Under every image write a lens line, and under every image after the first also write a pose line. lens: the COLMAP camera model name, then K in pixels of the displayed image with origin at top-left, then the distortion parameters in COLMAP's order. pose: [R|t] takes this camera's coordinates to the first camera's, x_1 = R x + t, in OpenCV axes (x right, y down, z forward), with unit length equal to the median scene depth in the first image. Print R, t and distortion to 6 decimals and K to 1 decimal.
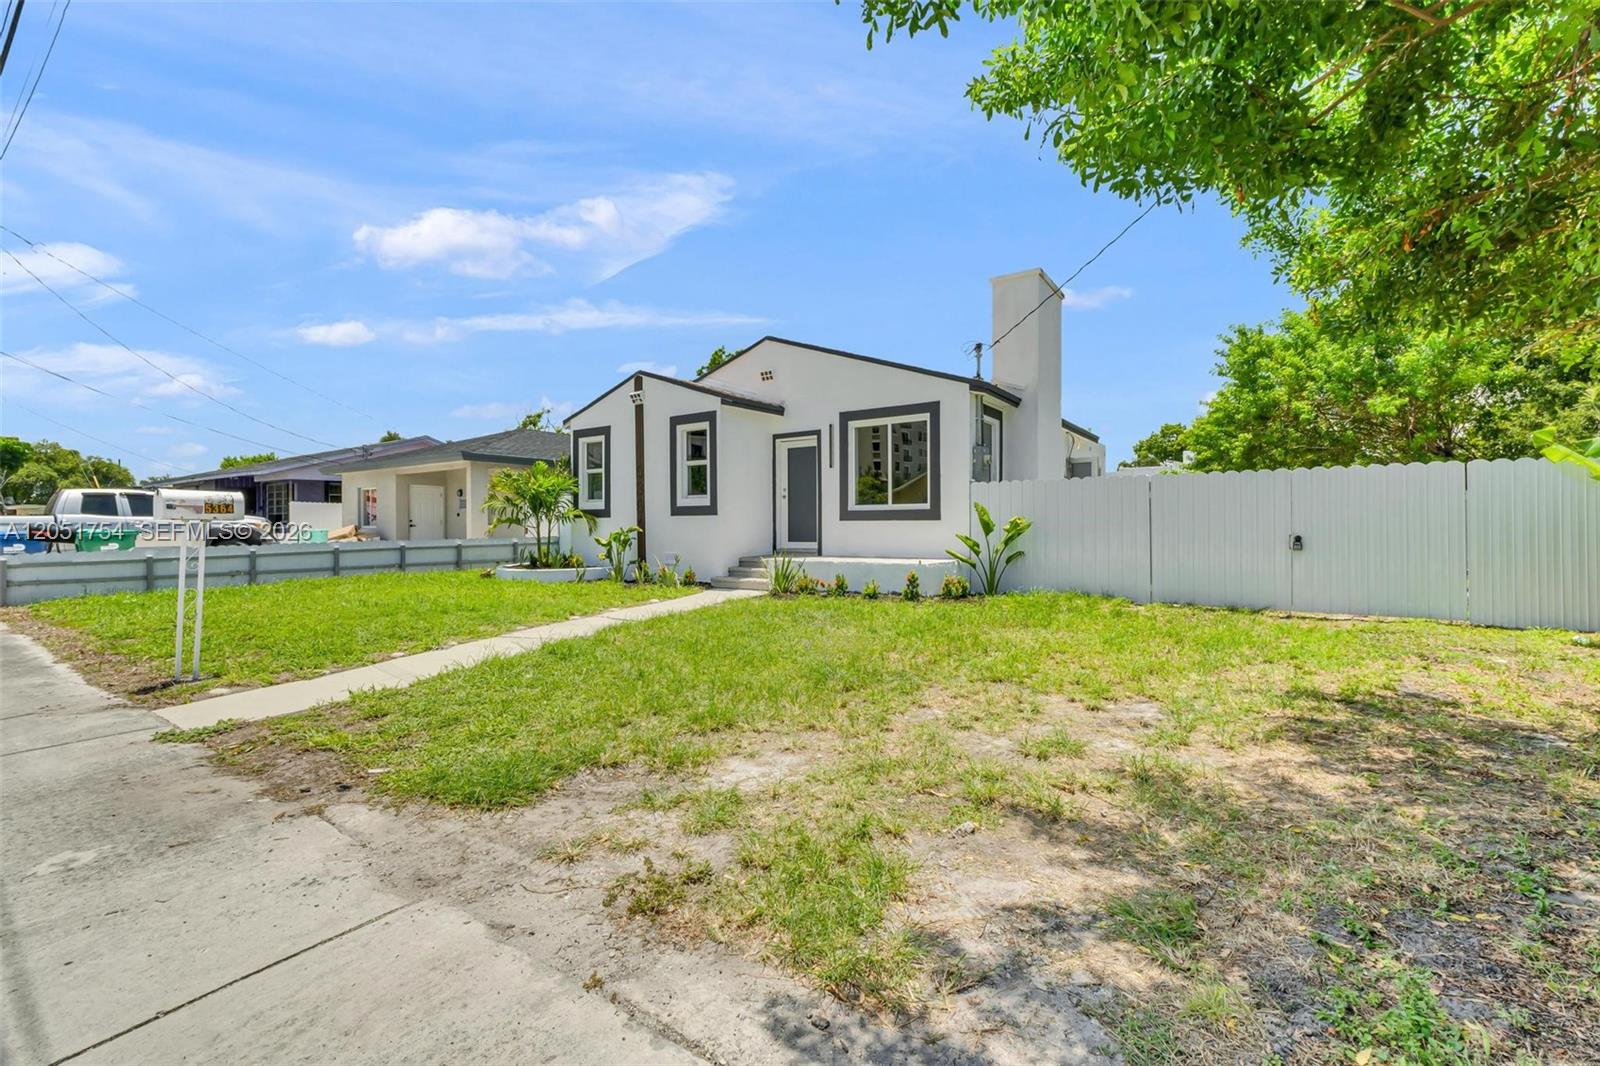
lens RADIAL K [[674.7, 0, 807.5], [0, 674.7, 526.8], [0, 0, 1]] dist [-0.001441, -0.000297]
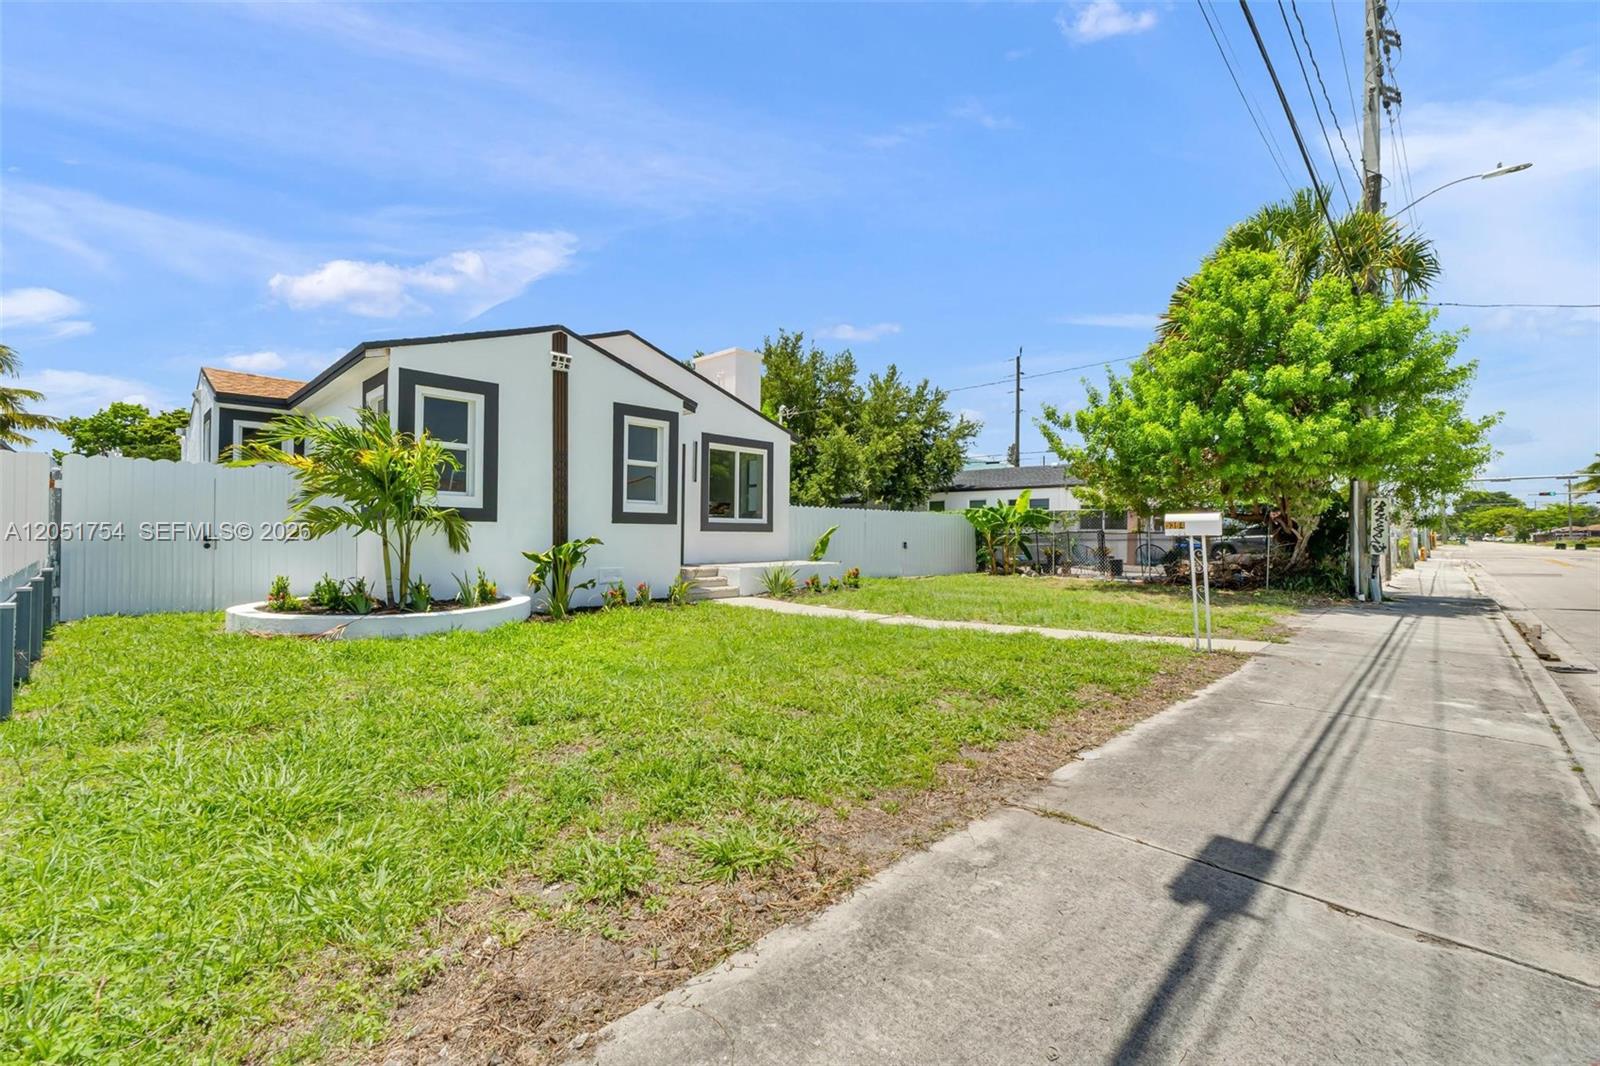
lens RADIAL K [[674.7, 0, 807.5], [0, 674.7, 526.8], [0, 0, 1]] dist [-0.001441, -0.000297]
pose [[0.149588, 0.014519, 0.988642, -1.000135], [-0.007031, 0.999883, -0.013621, -0.002497], [-0.988723, -0.004914, 0.149672, 0.661739]]
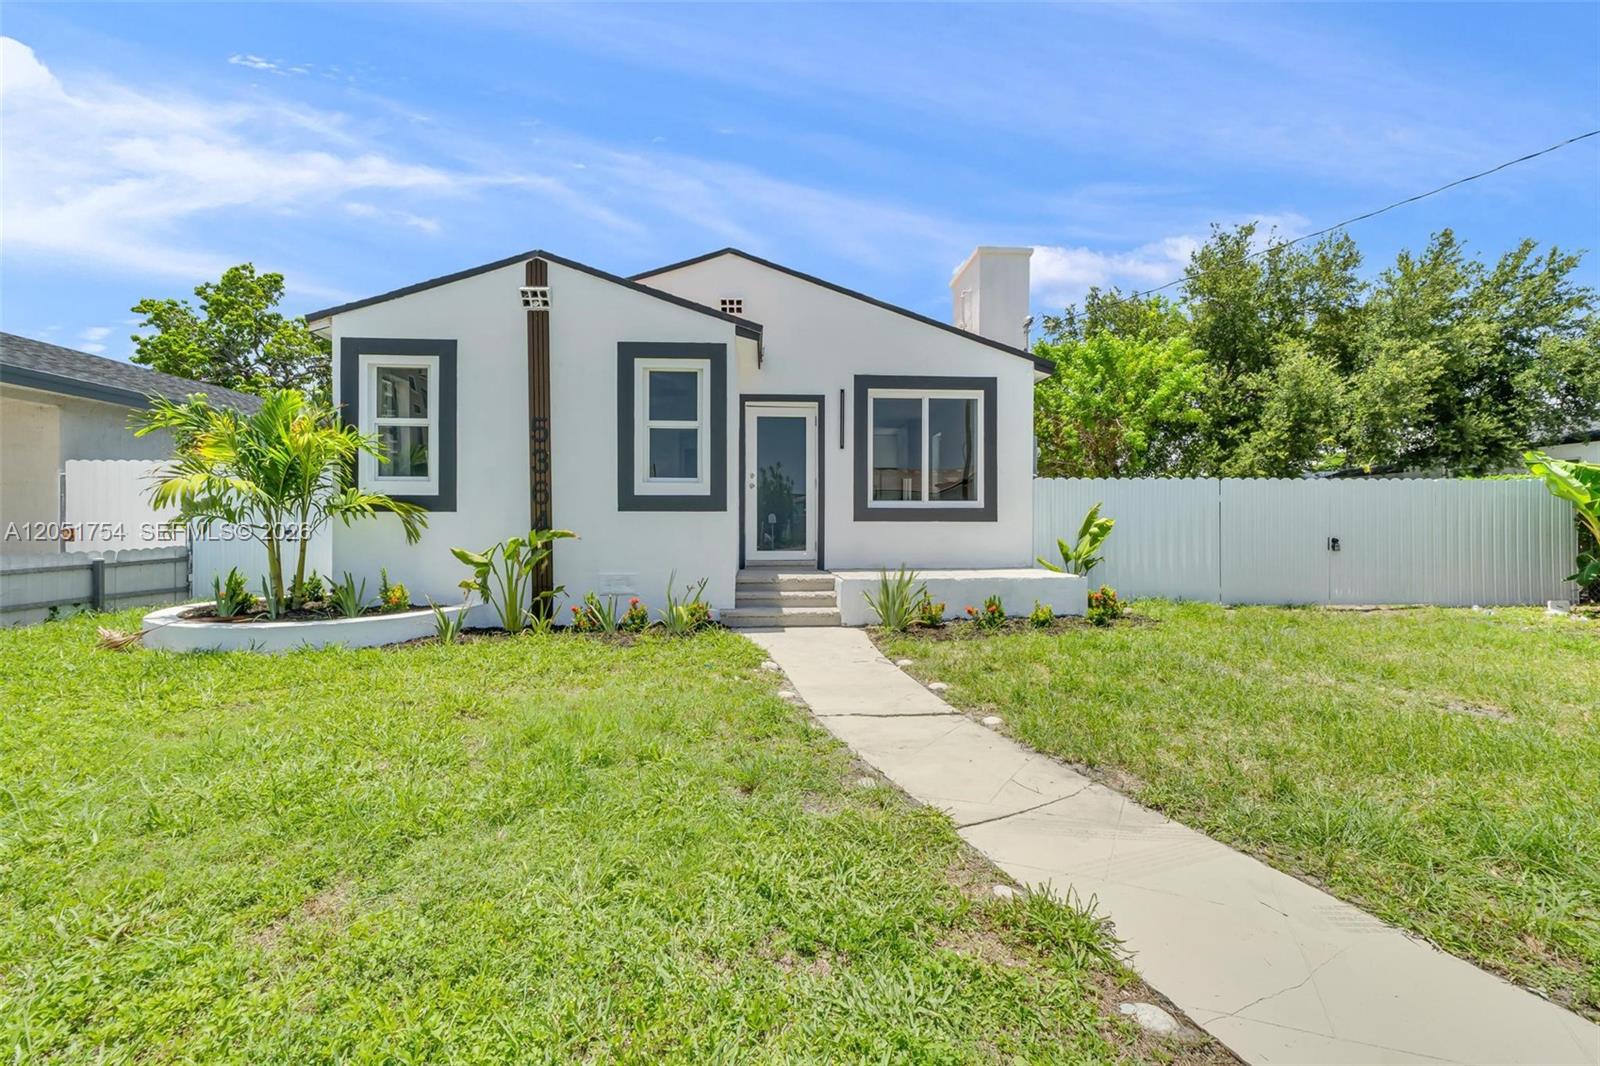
lens RADIAL K [[674.7, 0, 807.5], [0, 674.7, 526.8], [0, 0, 1]] dist [-0.001441, -0.000297]
pose [[0.779106, 0.000381, 0.626892, -0.454653], [-0.003194, 0.999989, 0.003362, -0.004951], [-0.626883, -0.004622, 0.779099, 0.450952]]
